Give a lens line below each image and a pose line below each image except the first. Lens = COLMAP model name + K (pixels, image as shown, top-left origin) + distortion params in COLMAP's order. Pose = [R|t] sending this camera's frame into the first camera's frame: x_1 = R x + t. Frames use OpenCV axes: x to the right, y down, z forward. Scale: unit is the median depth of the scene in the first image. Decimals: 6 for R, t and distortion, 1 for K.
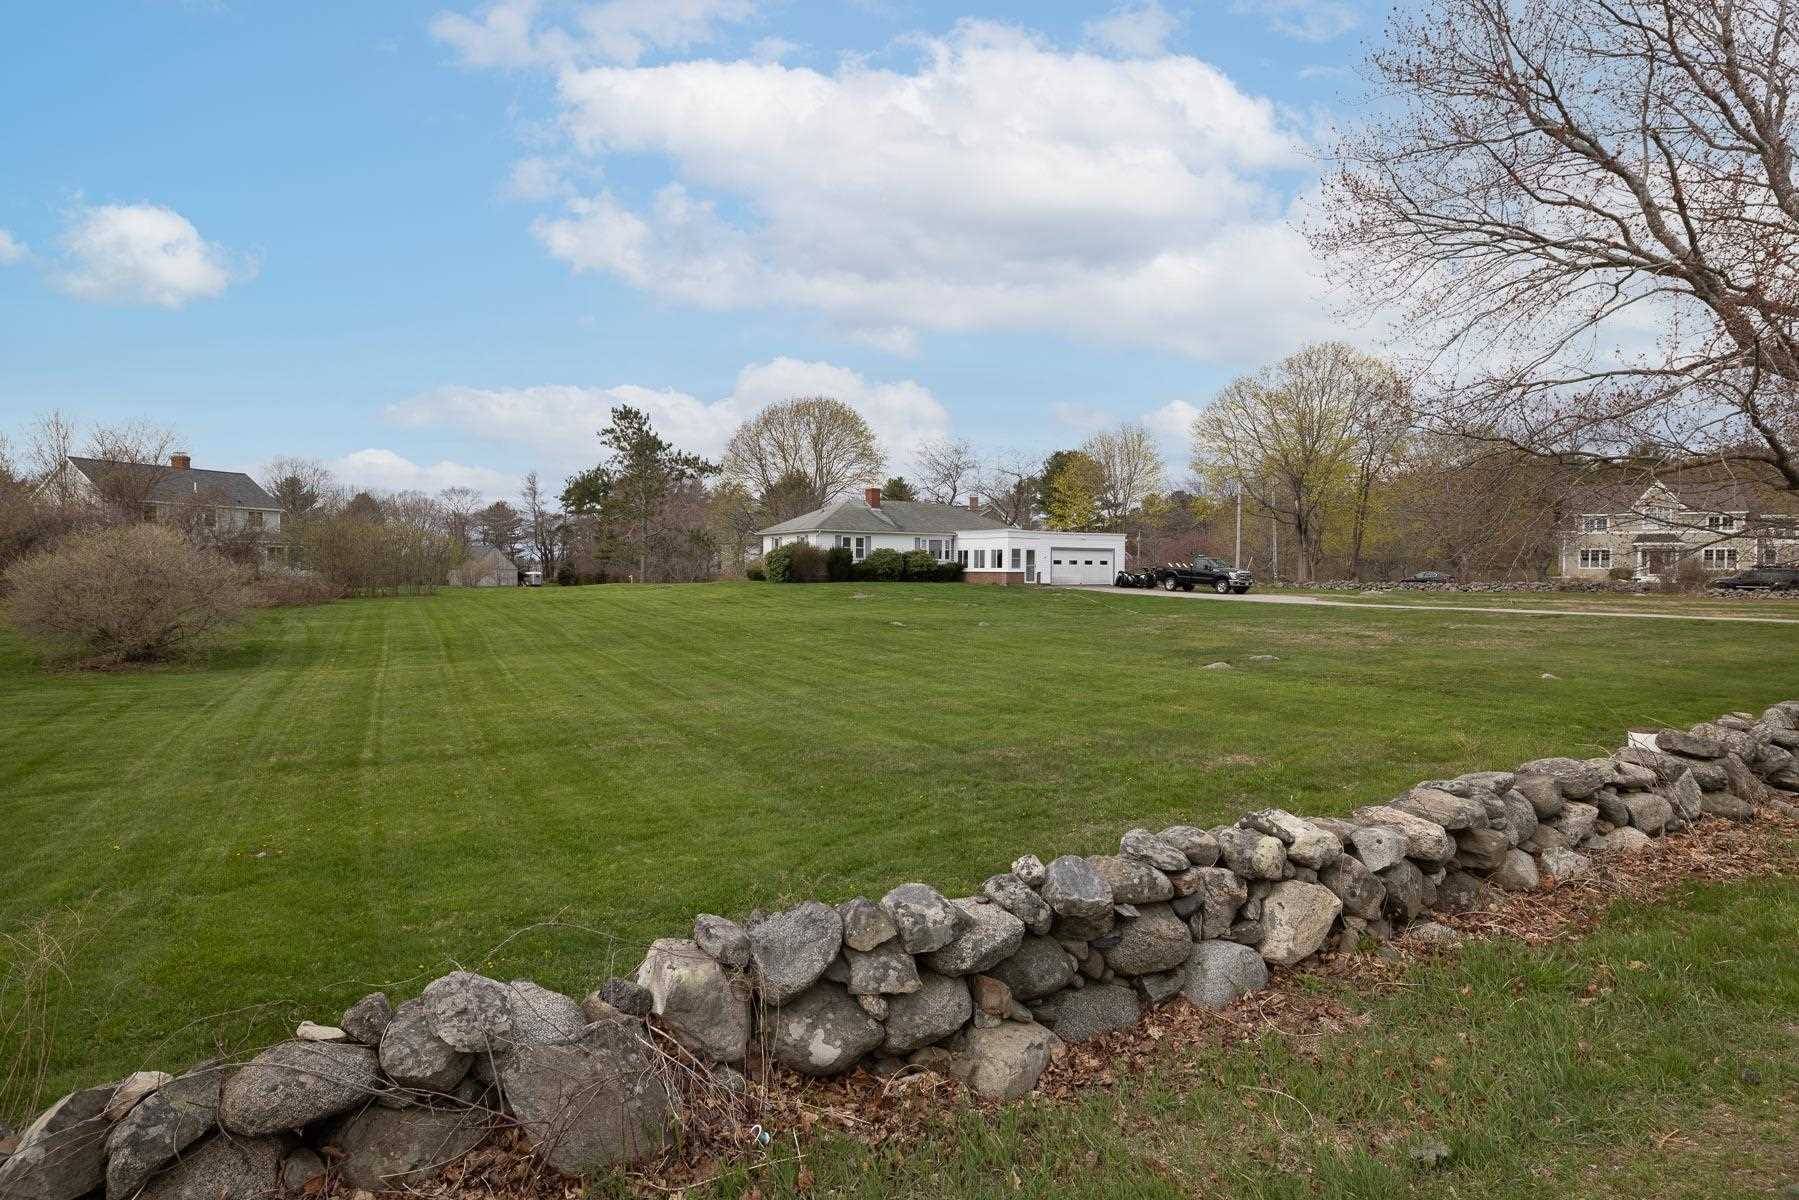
lens RADIAL K [[941.4, 0, 903.7], [0, 941.4, 602.3], [0, 0, 1]] dist [0.012665, -0.000150]
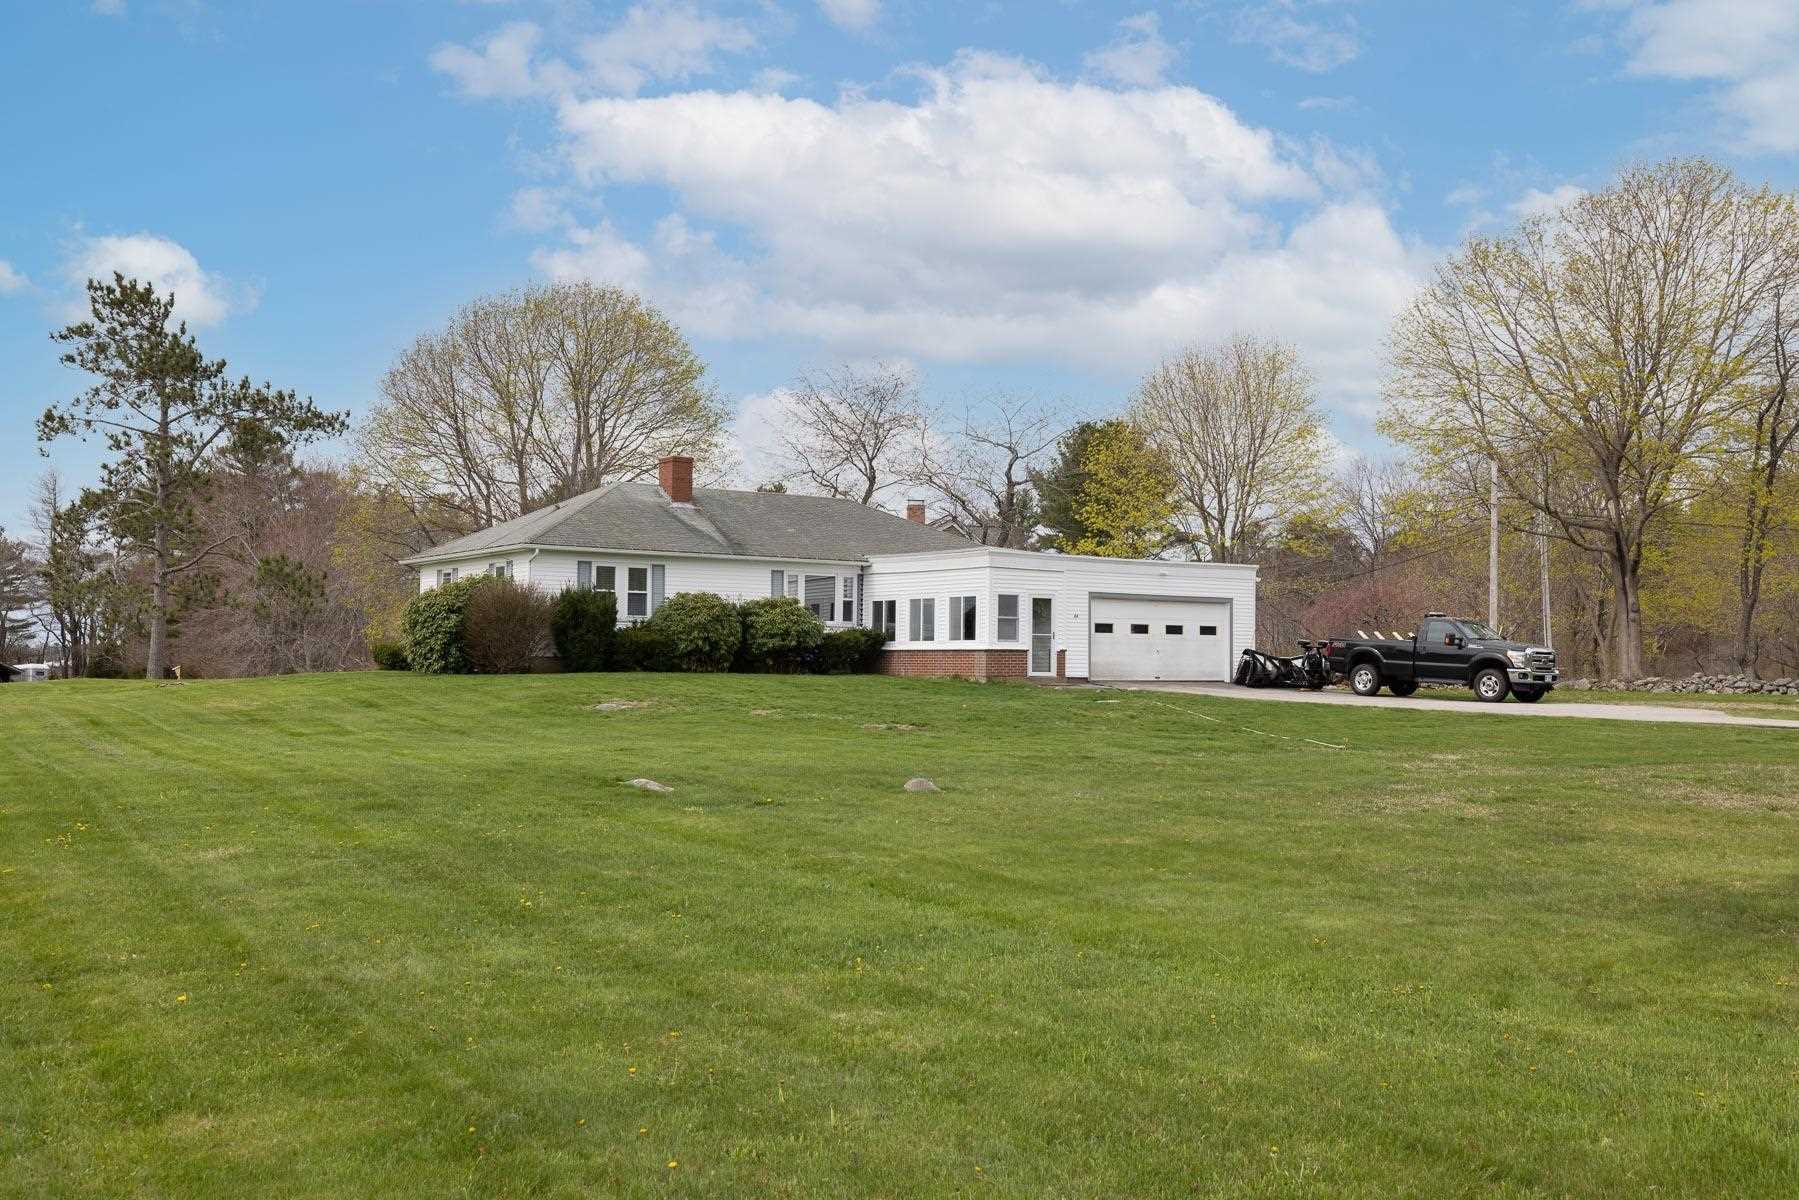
lens RADIAL K [[1726.0, 0, 894.8], [0, 1726.0, 599.6], [0, 0, 1]] dist [0.019585, 0.000000]
pose [[0.998335, 0.003514, 0.057574, 0.022865], [0.000695, 0.997338, -0.072911, 0.001713], [-0.057677, 0.072830, 0.995675, 0.220329]]
